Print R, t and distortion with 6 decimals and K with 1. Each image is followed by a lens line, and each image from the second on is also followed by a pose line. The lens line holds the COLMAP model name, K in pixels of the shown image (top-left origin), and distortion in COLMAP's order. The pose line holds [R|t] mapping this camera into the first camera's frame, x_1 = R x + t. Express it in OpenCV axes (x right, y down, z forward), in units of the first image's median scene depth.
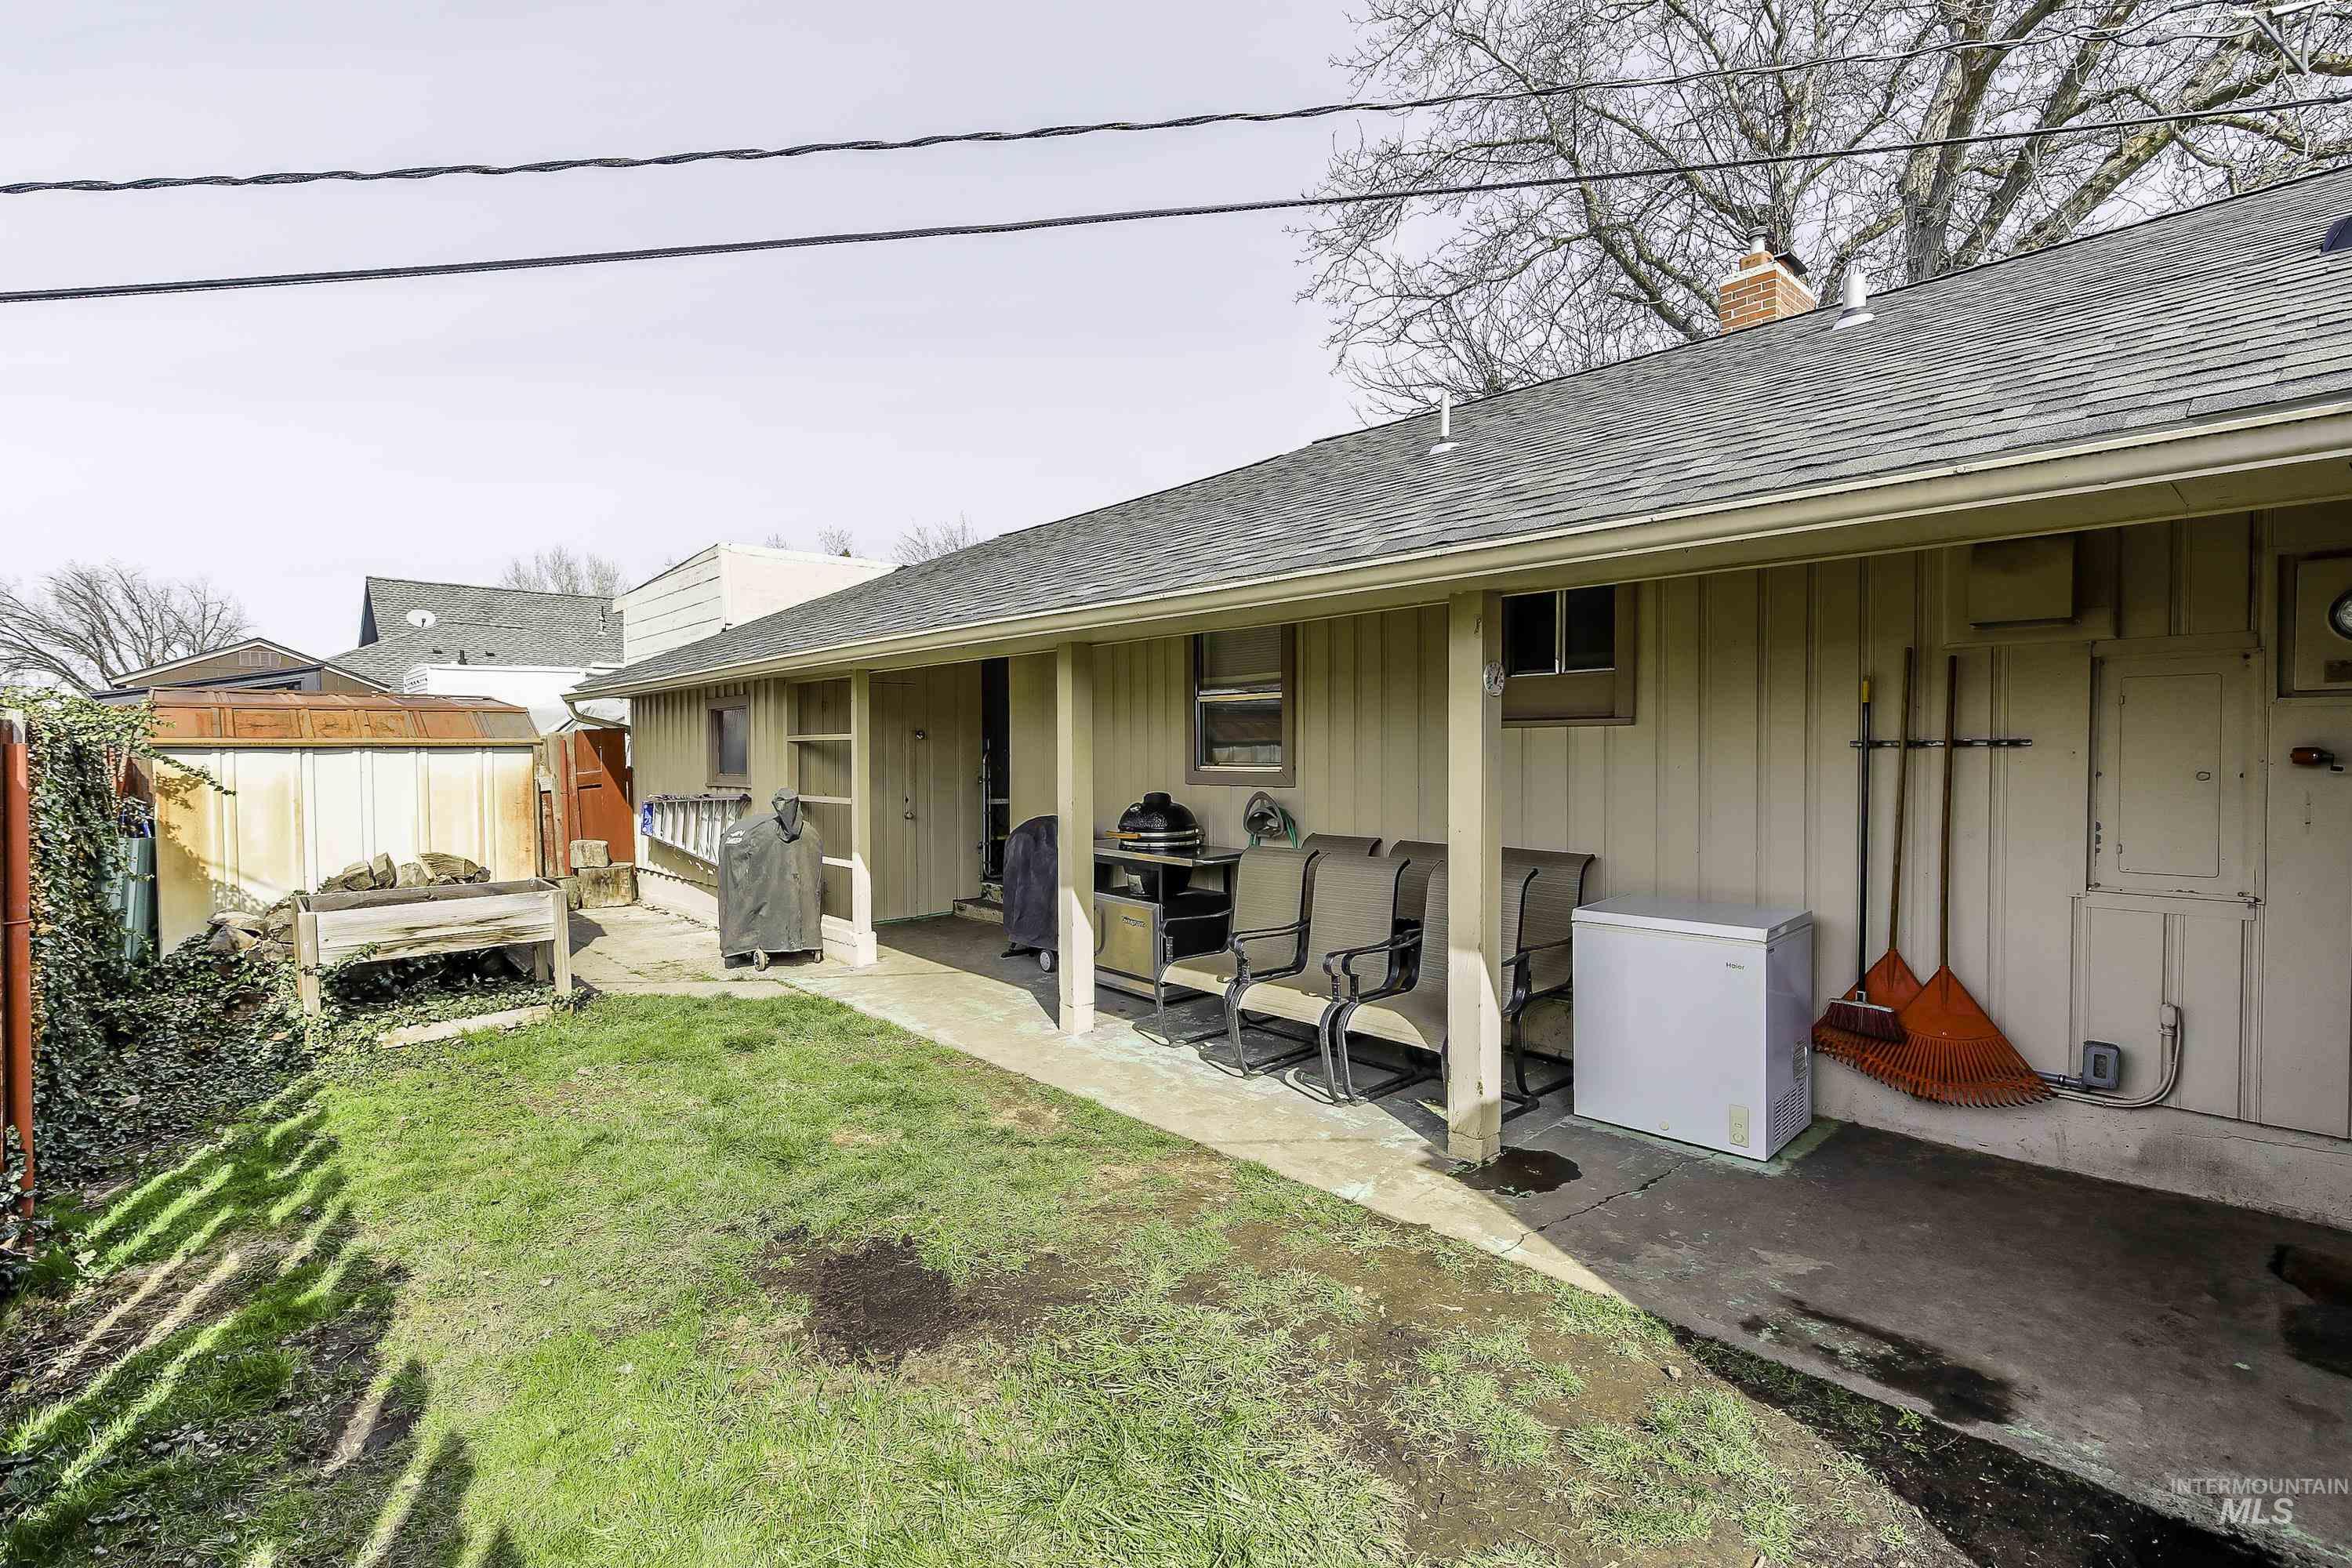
lens RADIAL K [[1068.9, 0, 1176.8], [0, 1068.9, 780.5], [0, 0, 1]] dist [-0.005579, -0.000590]
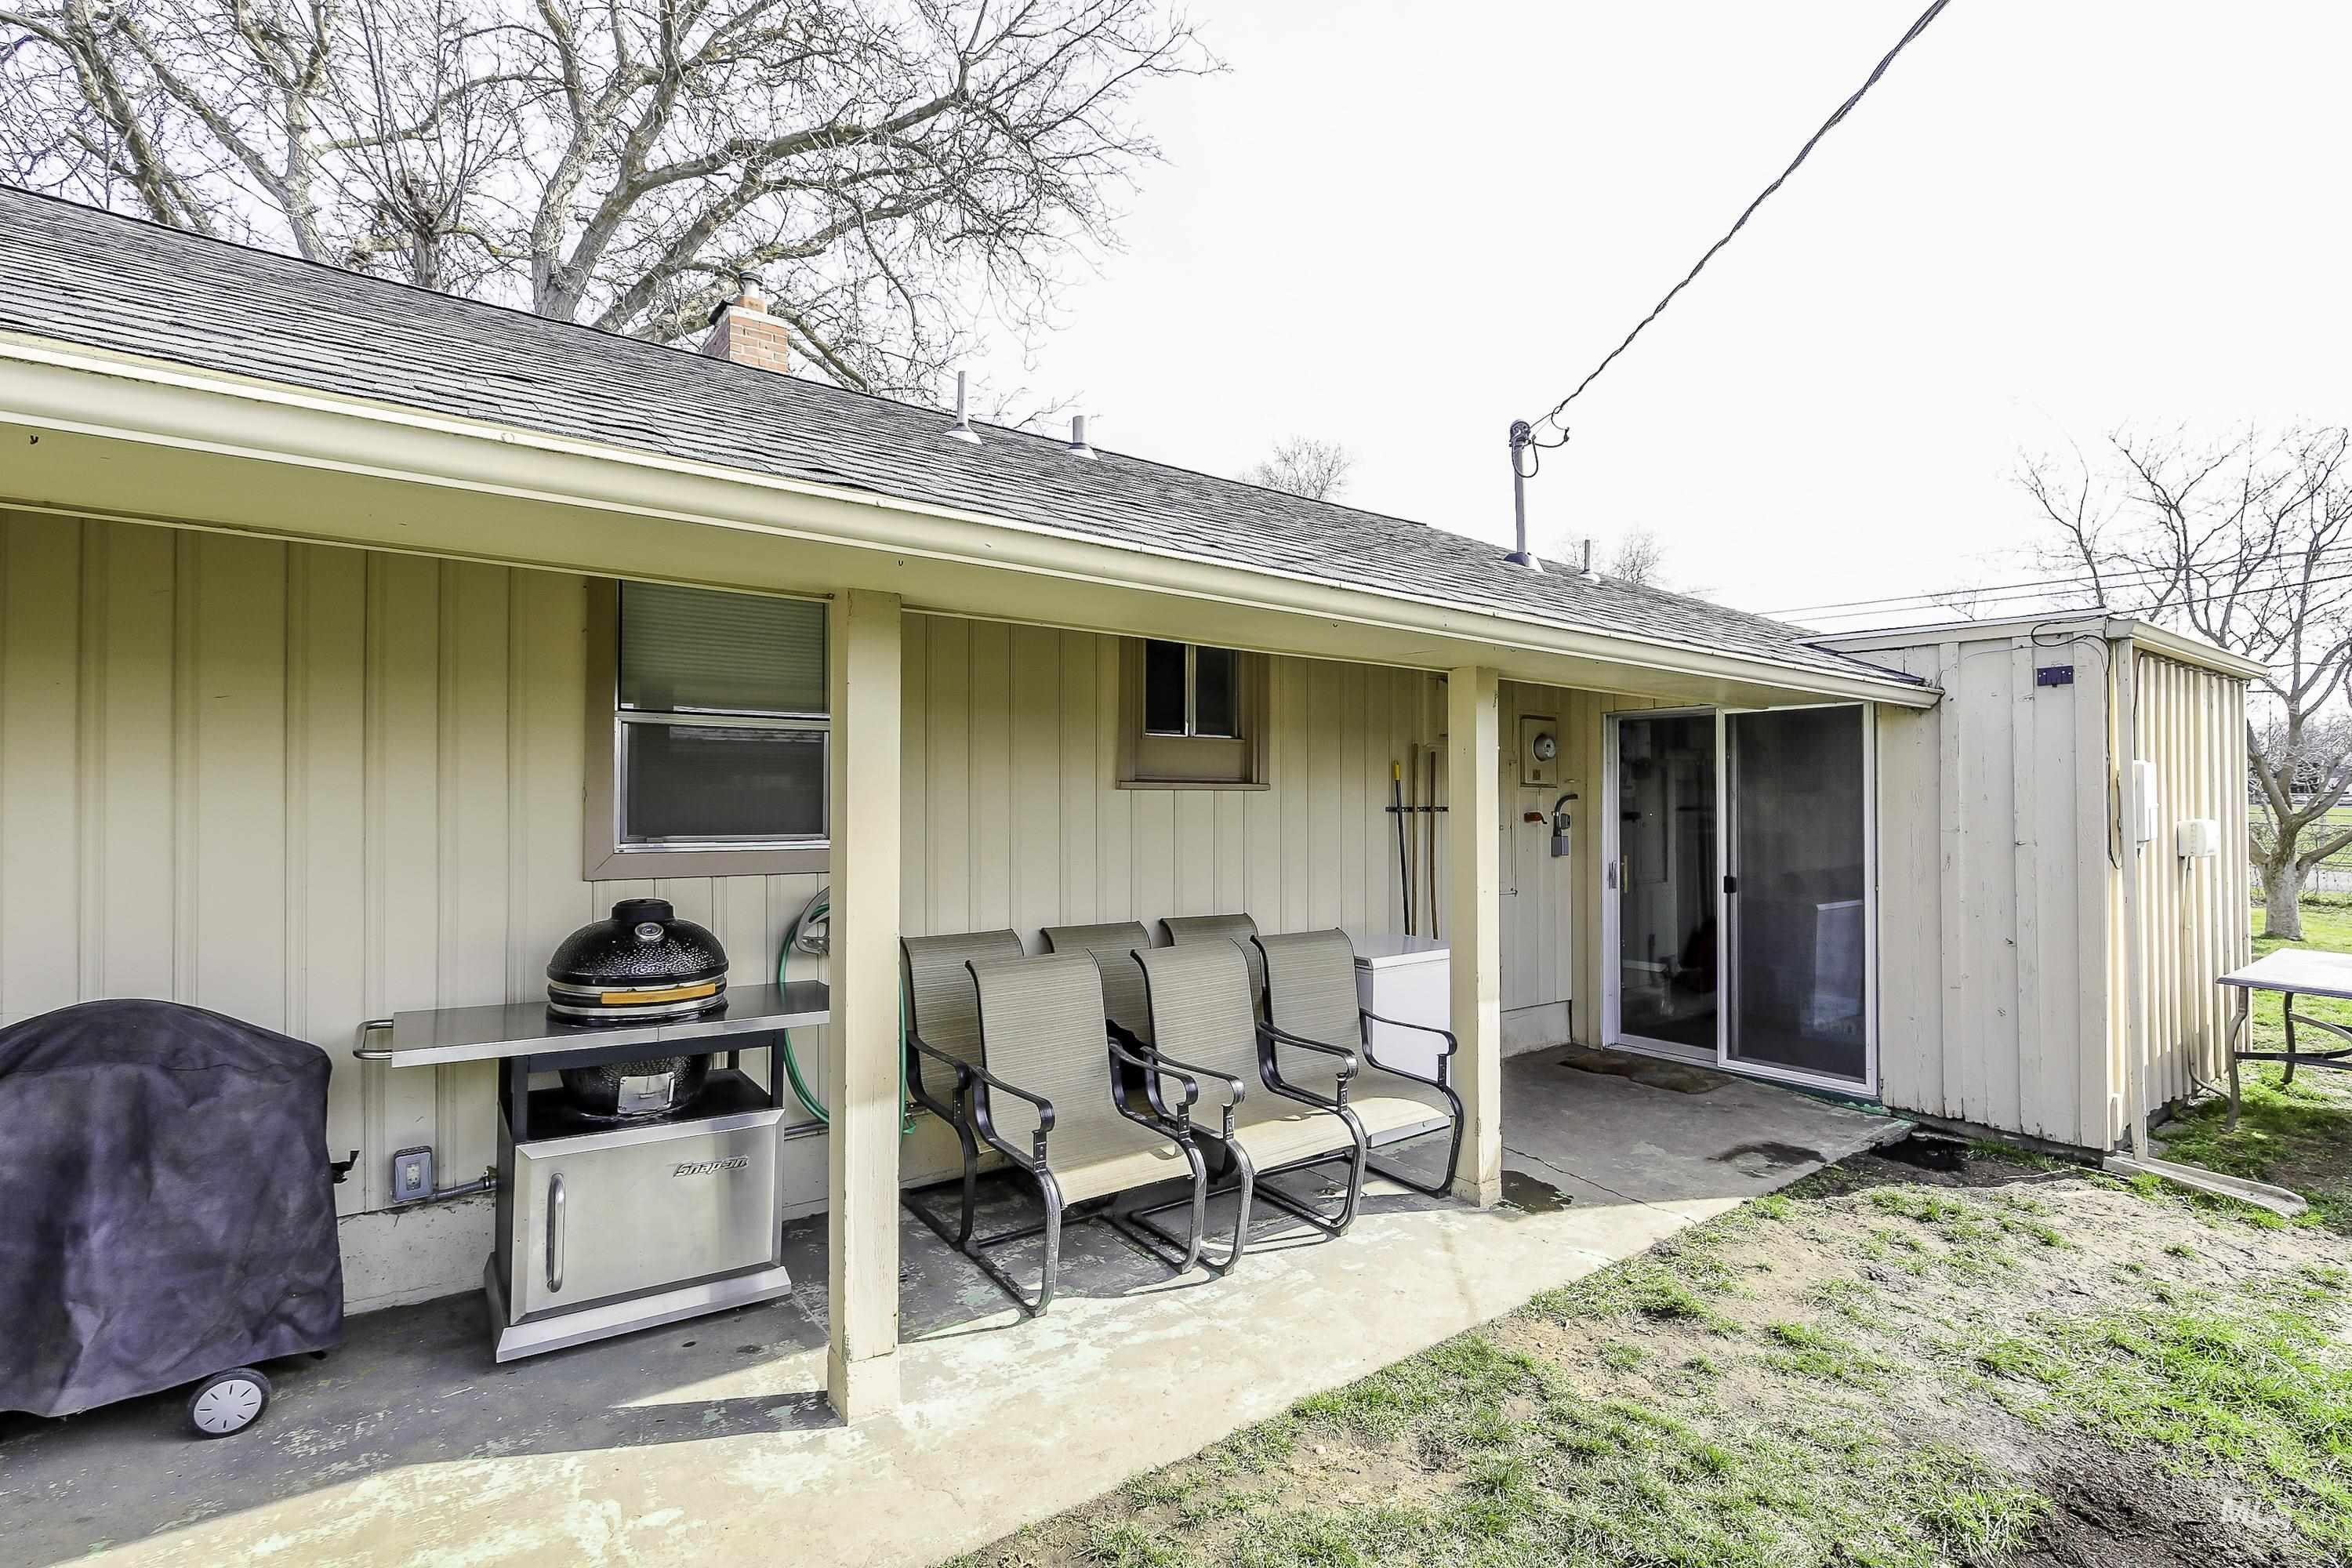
lens RADIAL K [[1068.9, 0, 1176.1], [0, 1068.9, 788.0], [0, 0, 1]] dist [-0.005579, -0.000590]
pose [[0.116193, 0.019722, 0.993031, -0.850041], [0.028690, 0.999319, -0.023204, -0.040352], [-0.992812, 0.031186, 0.115548, 1.217893]]
